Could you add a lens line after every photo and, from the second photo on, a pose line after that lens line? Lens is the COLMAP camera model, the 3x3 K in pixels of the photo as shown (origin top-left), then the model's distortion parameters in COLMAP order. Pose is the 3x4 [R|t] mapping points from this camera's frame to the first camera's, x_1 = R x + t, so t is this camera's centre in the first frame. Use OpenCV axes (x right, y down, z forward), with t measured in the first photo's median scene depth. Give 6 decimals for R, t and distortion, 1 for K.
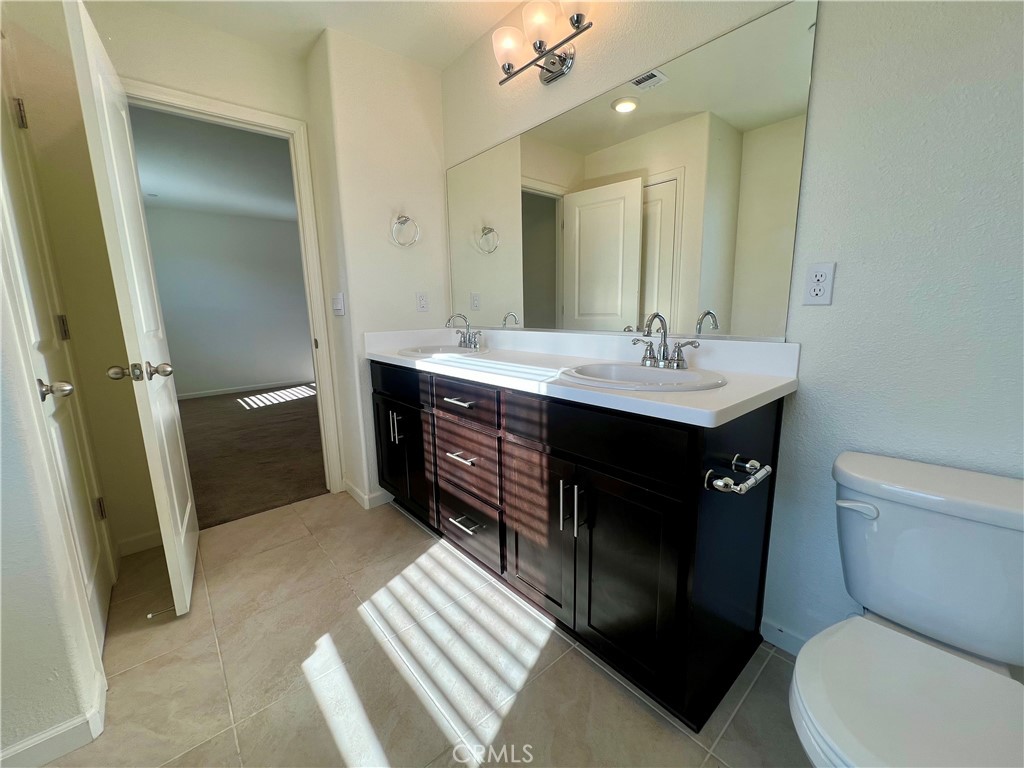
lens RADIAL K [[413.5, 0, 512.0], [0, 413.5, 384.0], [0, 0, 1]] dist [-0.002154, 0.000276]
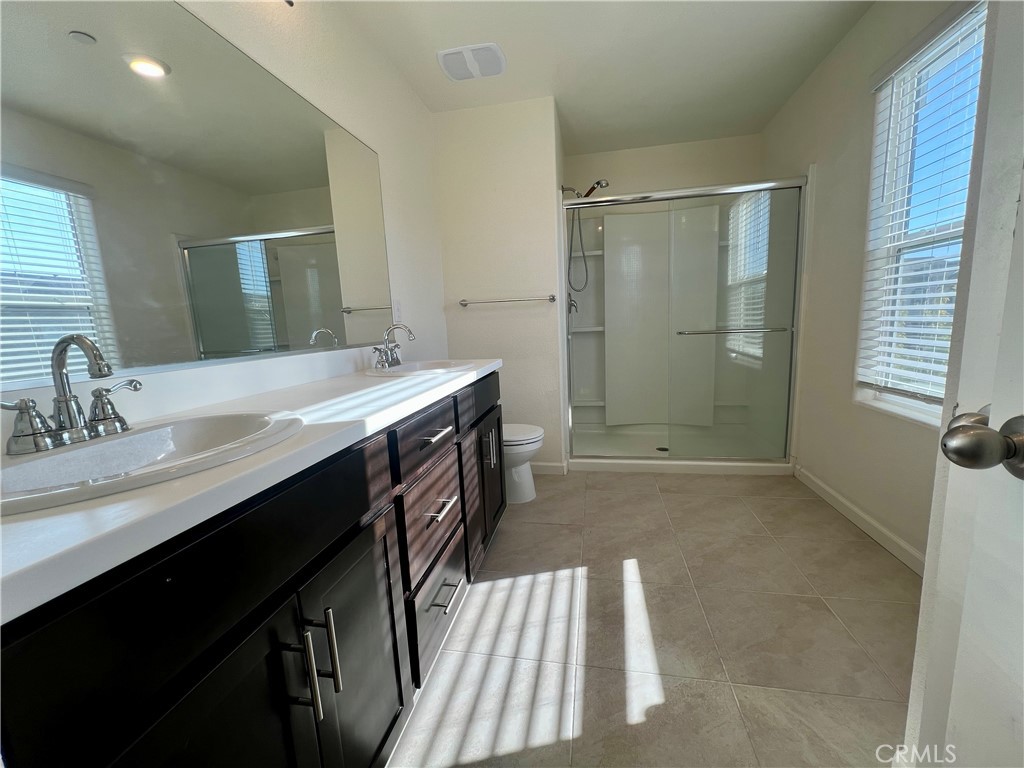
lens RADIAL K [[413.5, 0, 512.0], [0, 413.5, 384.0], [0, 0, 1]] dist [-0.002154, 0.000276]
pose [[-0.609633, -0.069800, 0.789605, -0.918457], [0.201782, 0.949637, 0.239737, -0.226348], [-0.766571, 0.305480, -0.564846, 1.476557]]
